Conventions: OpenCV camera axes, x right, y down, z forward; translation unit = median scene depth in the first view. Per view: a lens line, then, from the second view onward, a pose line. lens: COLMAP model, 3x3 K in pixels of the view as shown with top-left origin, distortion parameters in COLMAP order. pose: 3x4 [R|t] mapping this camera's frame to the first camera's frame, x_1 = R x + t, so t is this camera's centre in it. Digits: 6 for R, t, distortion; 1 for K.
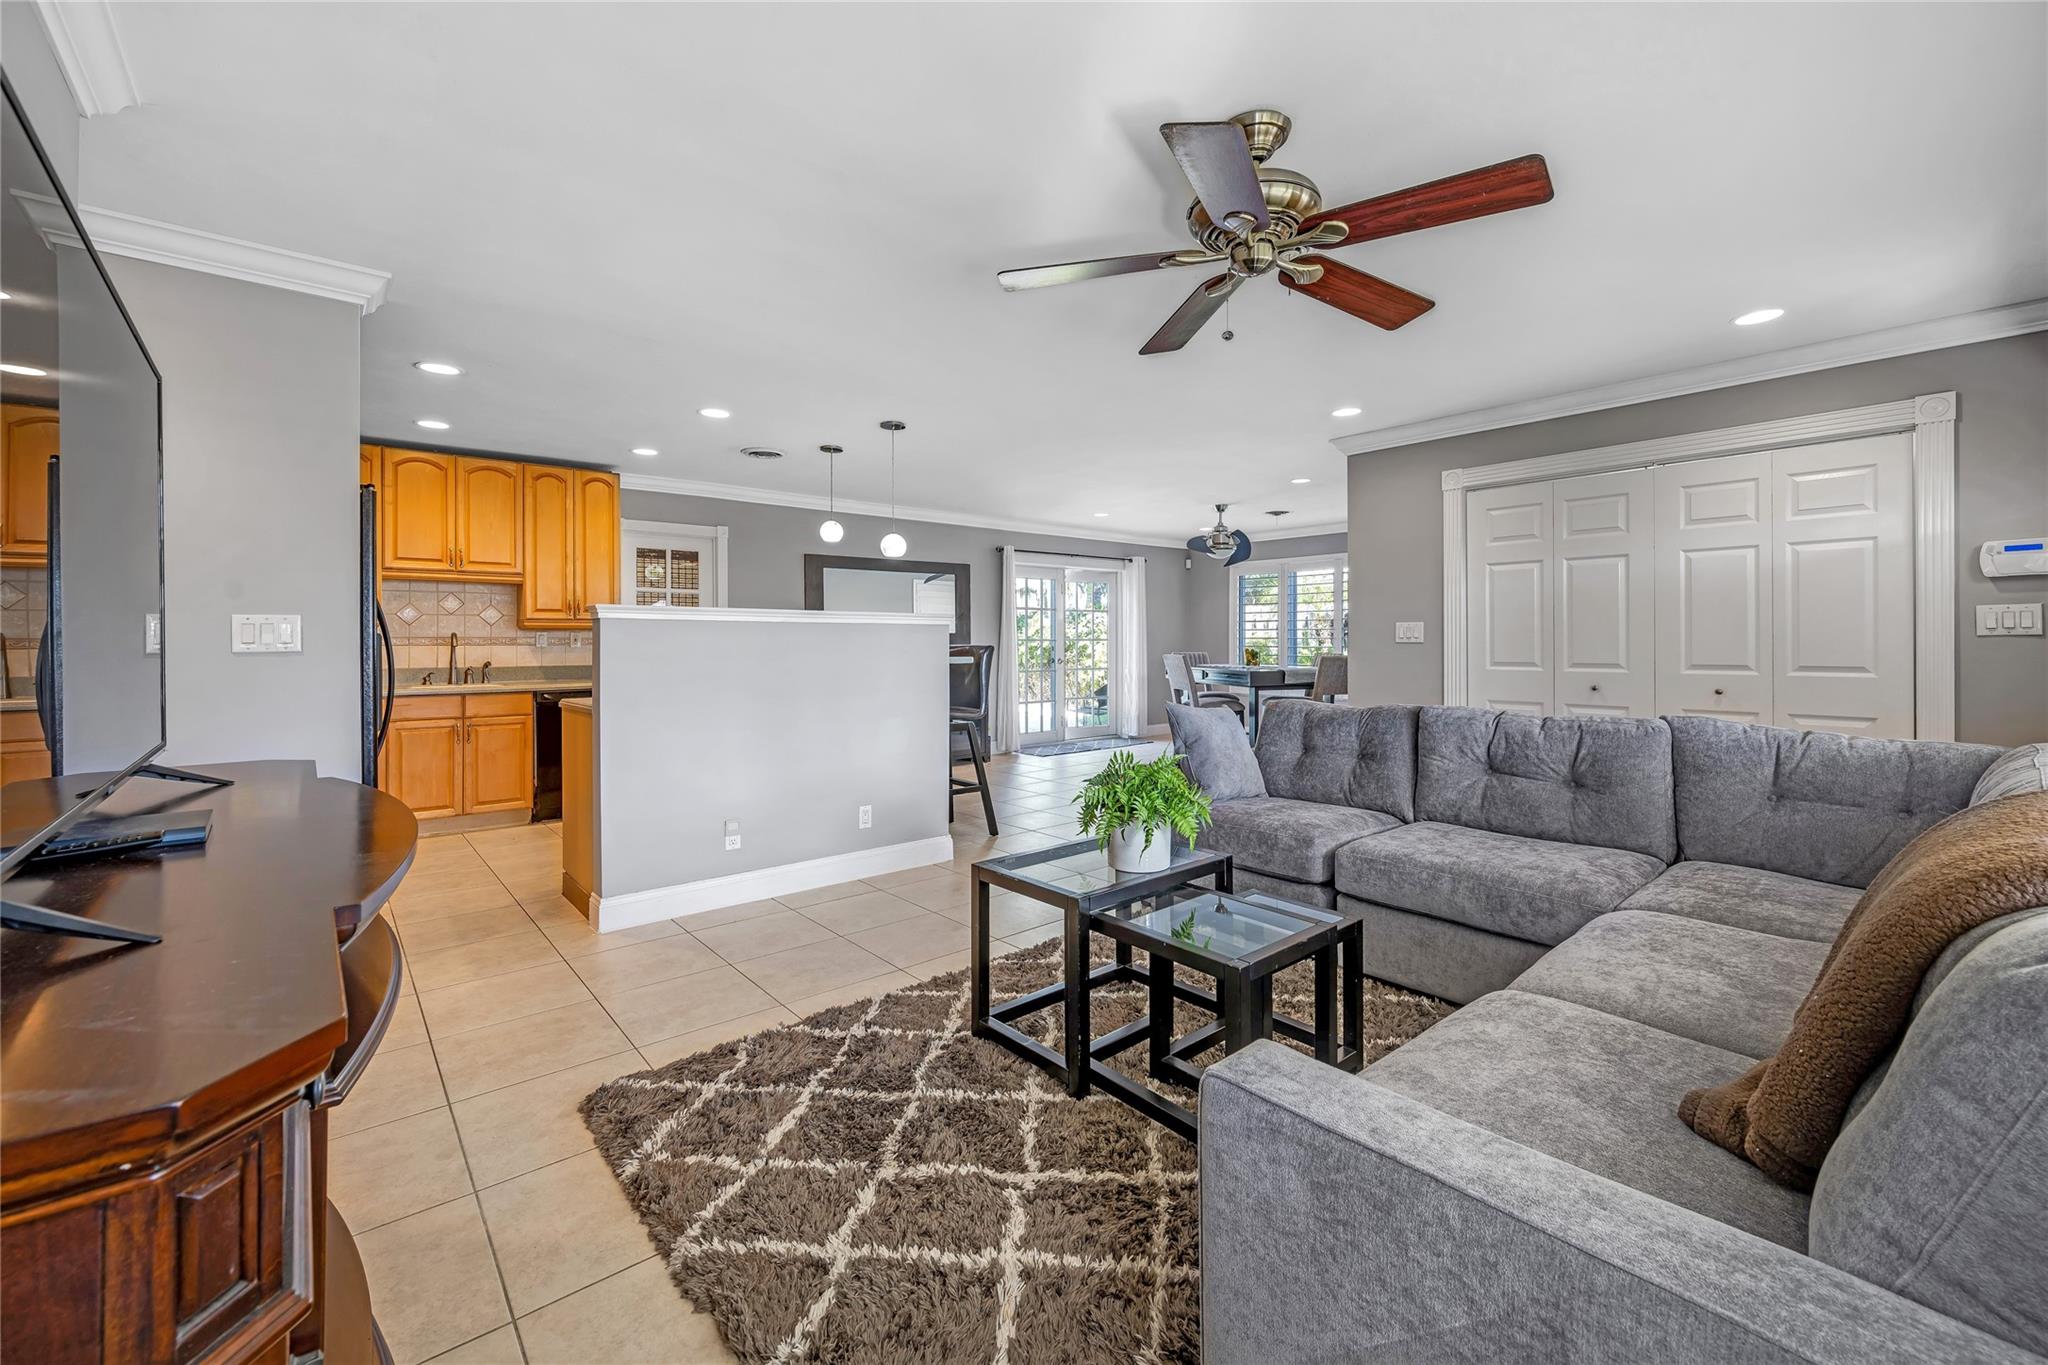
lens RADIAL K [[842.1, 0, 1031.0], [0, 842.1, 640.5], [0, 0, 1]] dist [-0.000395, -0.000099]
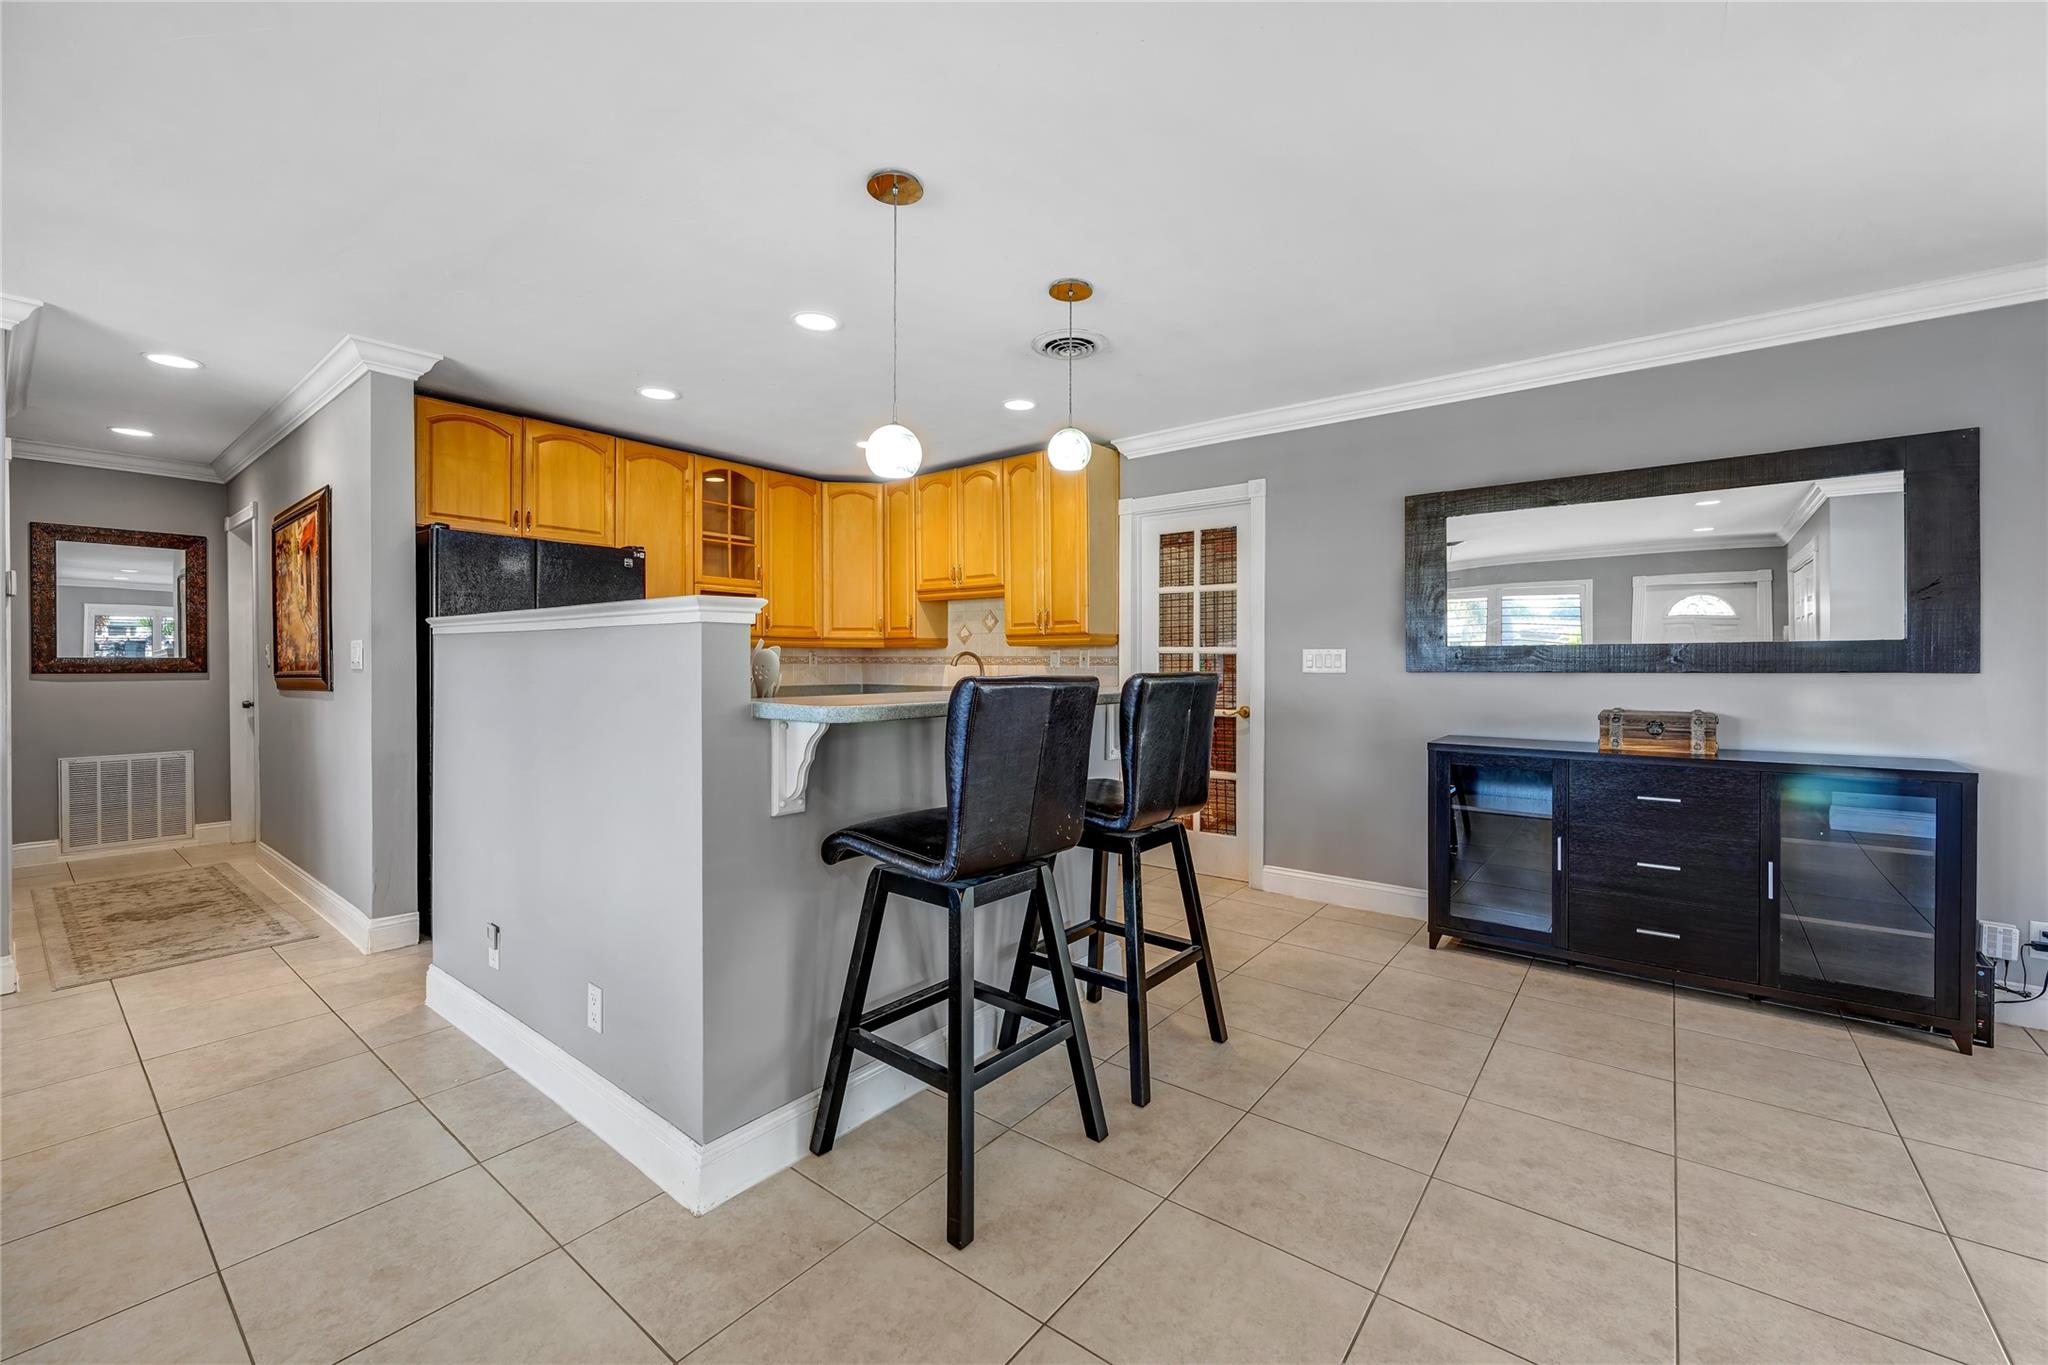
lens RADIAL K [[824.8, 0, 1030.8], [0, 824.8, 669.7], [0, 0, 1]] dist [-0.000769, -0.000318]
pose [[0.195661, 0.011756, -0.980601, 0.244262], [-0.002142, 0.999931, 0.011561, 0.000315], [0.980669, -0.000162, 0.195672, 0.834526]]
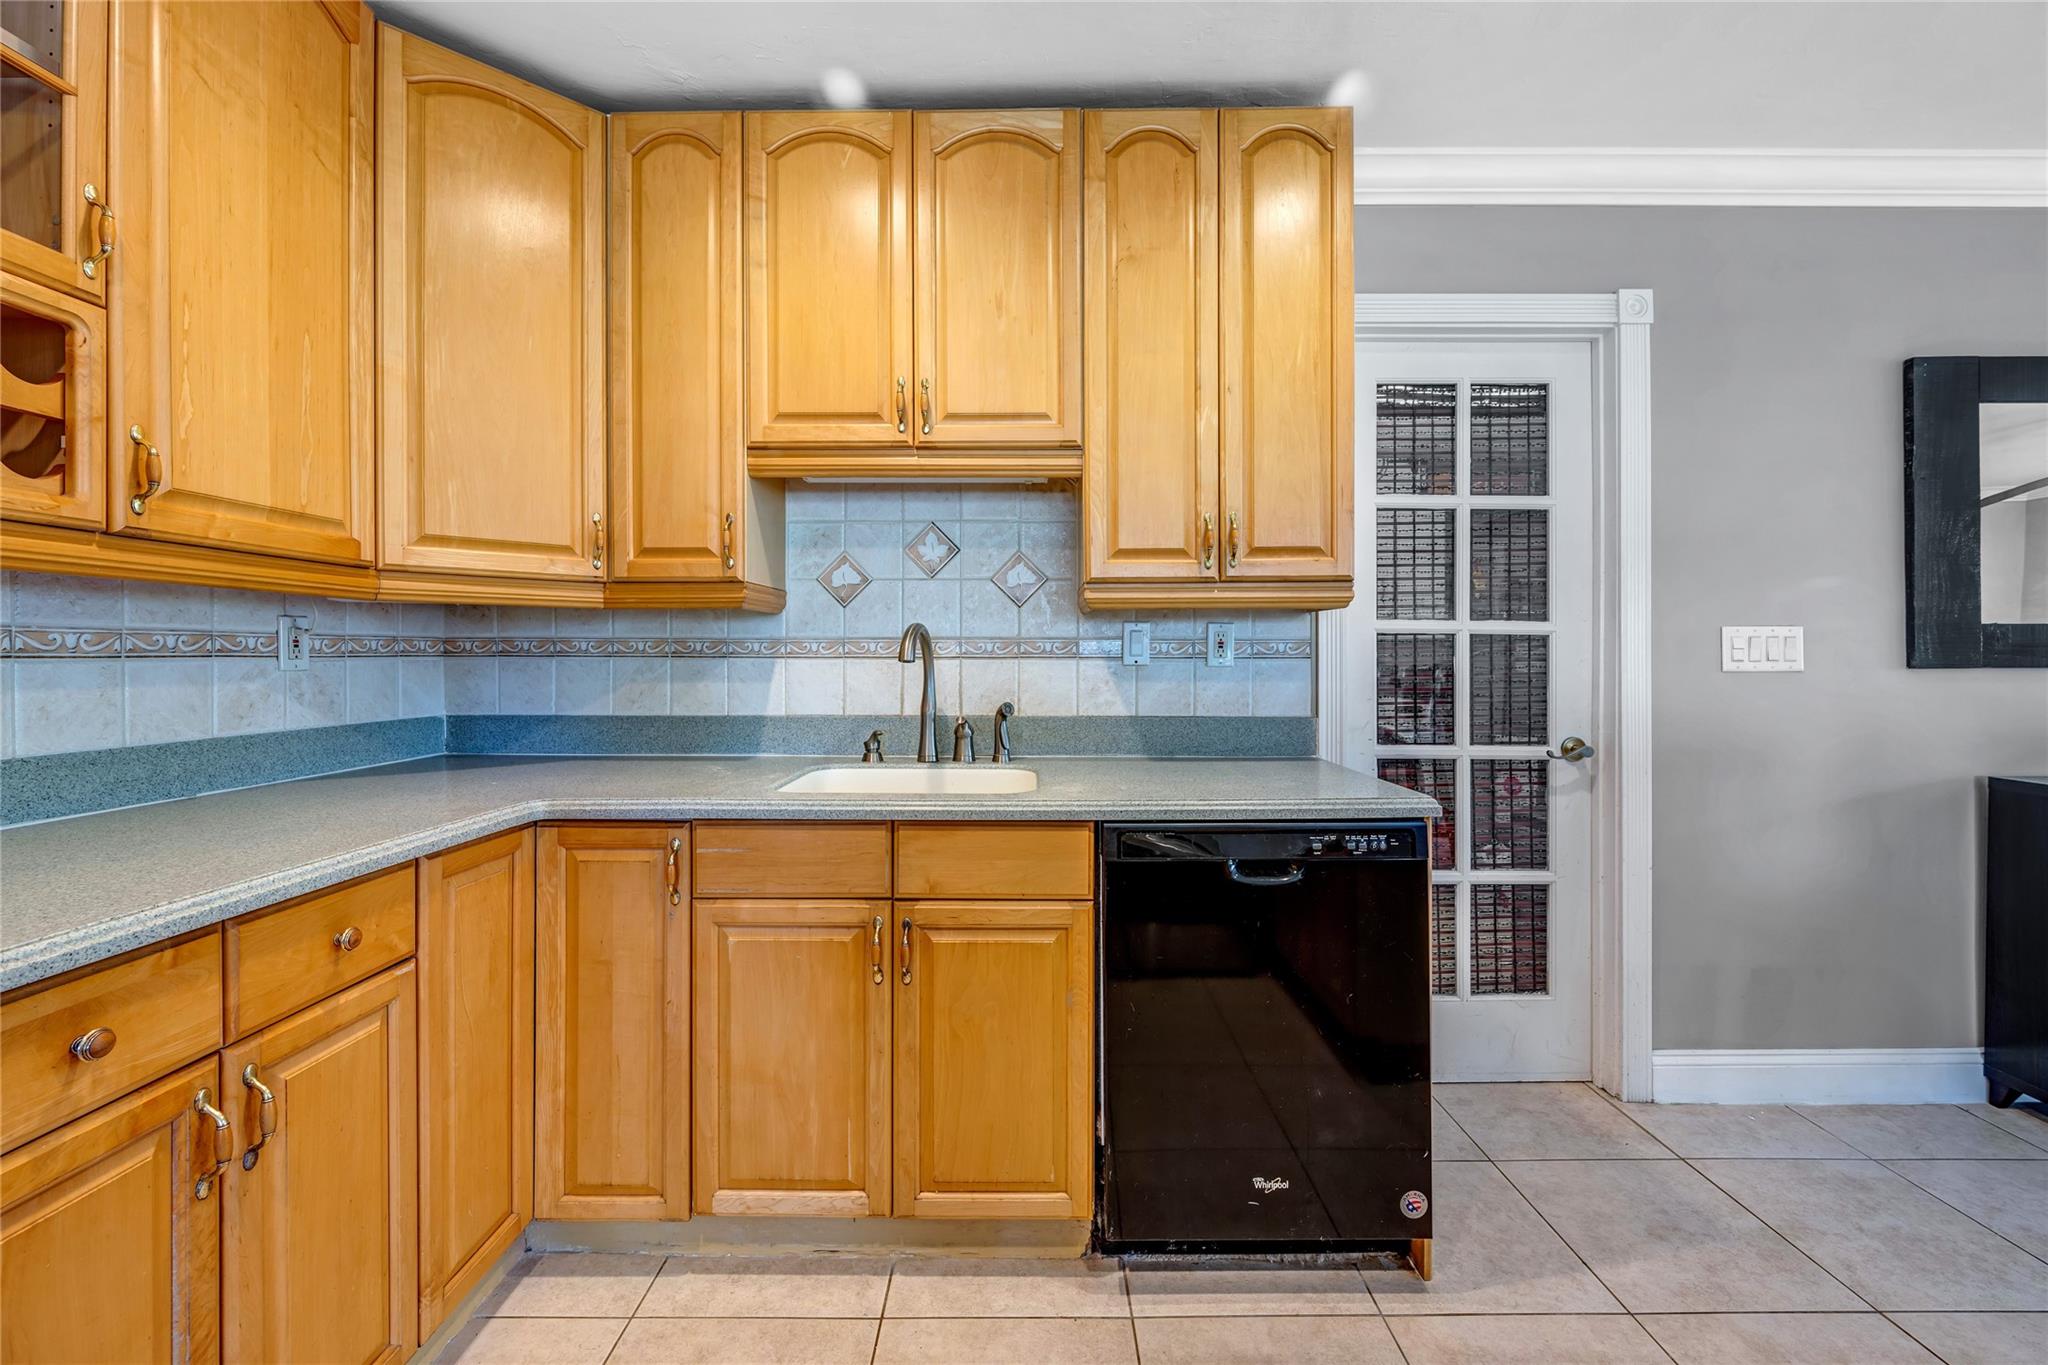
lens RADIAL K [[814.6, 0, 1023.0], [0, 814.6, 656.9], [0, 0, 1]] dist [-0.012484, -0.000124]
pose [[0.758299, 0.002230, -0.651903, -0.400875], [-0.001755, 0.999998, 0.001380, 0.004159], [0.651905, 0.000098, 0.758301, 0.722836]]
